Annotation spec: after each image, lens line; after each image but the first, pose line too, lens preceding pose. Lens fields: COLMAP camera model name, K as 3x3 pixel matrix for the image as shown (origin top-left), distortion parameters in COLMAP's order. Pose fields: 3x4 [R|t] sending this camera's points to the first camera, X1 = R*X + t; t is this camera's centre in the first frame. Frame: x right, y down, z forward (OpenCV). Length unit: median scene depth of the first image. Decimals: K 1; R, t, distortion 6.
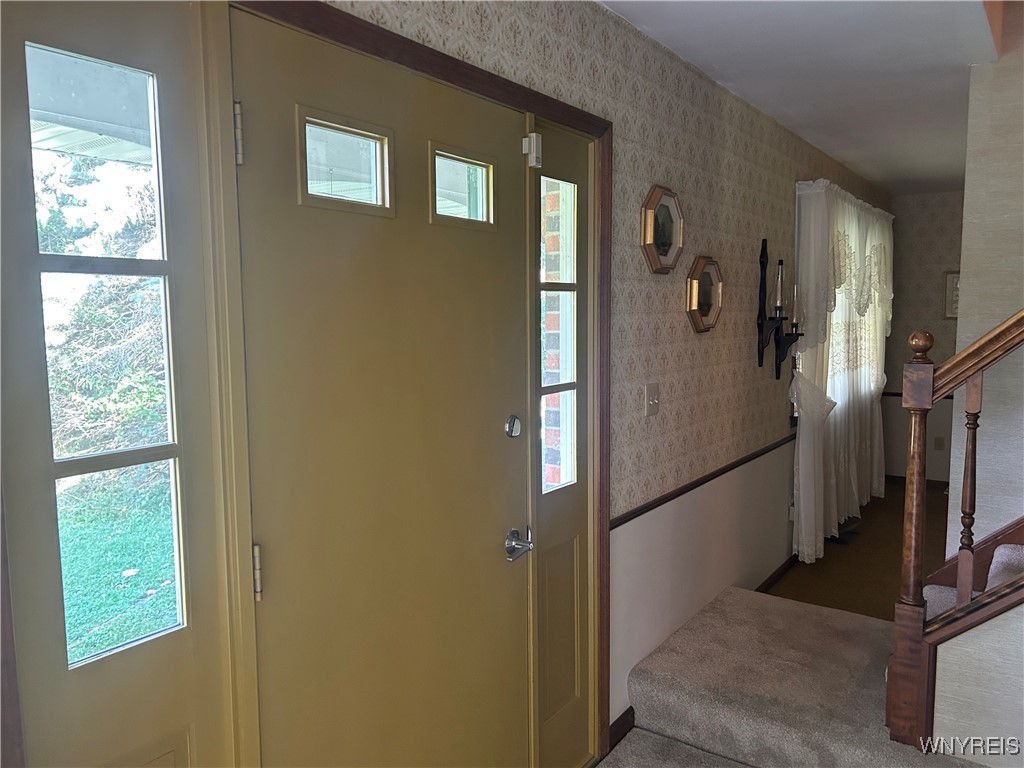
lens RADIAL K [[766.0, 0, 512.0], [0, 766.0, 384.0], [0, 0, 1]] dist [0.047916, -0.063260]
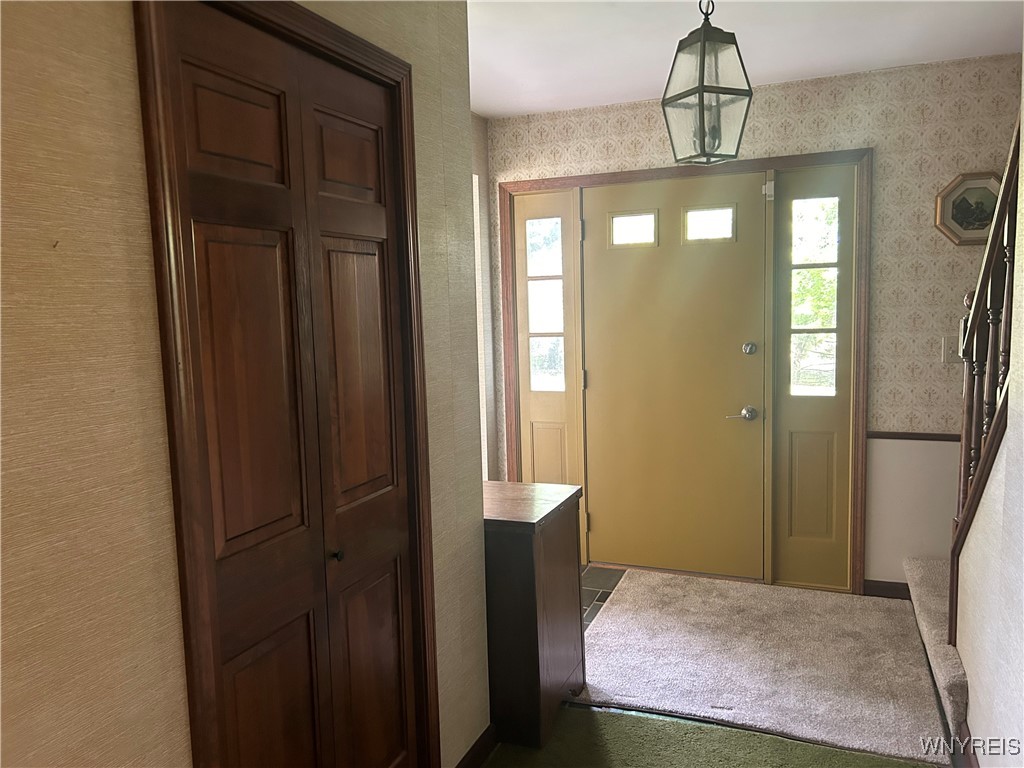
lens RADIAL K [[766.0, 0, 512.0], [0, 766.0, 384.0], [0, 0, 1]] dist [0.047916, -0.063260]
pose [[0.222623, 0.112831, -0.968353, 1.661153], [-0.063417, 0.992852, 0.101106, -0.005444], [0.972840, 0.038901, 0.228187, 0.034413]]
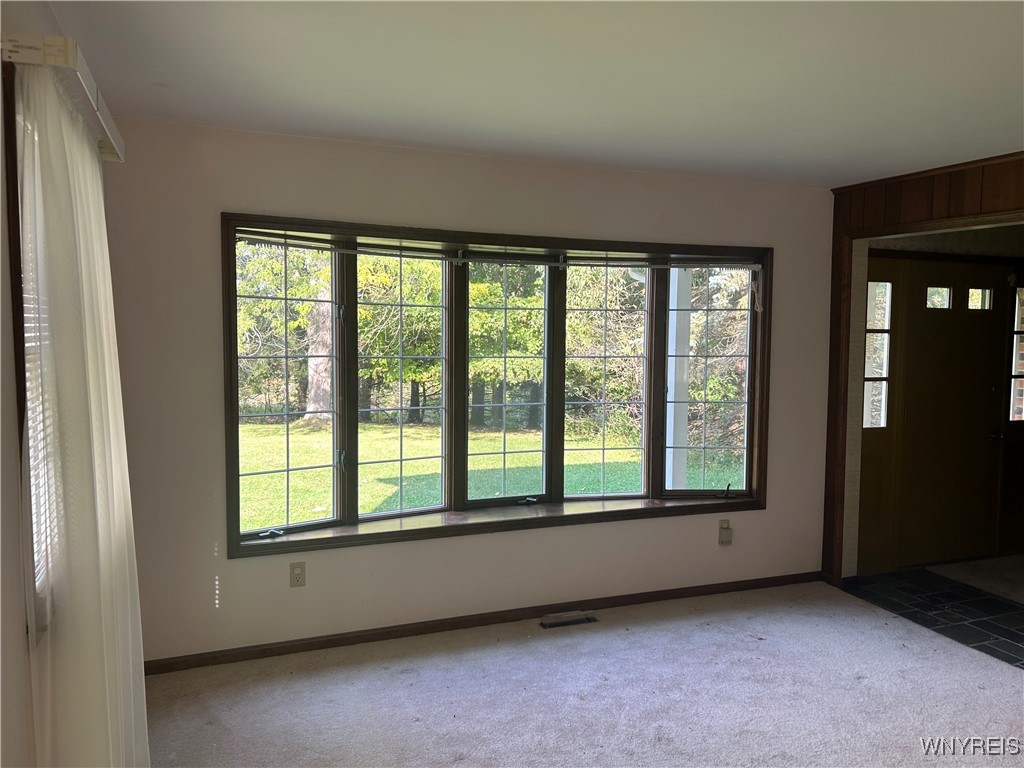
lens RADIAL K [[774.5, 0, 512.0], [0, 774.5, 384.0], [0, 0, 1]] dist [0.014583, -0.000435]
pose [[0.842676, 0.050480, -0.536050, 0.031573], [-0.071073, 0.997312, -0.017809, 0.195594], [0.533710, 0.053106, 0.843998, -1.997602]]
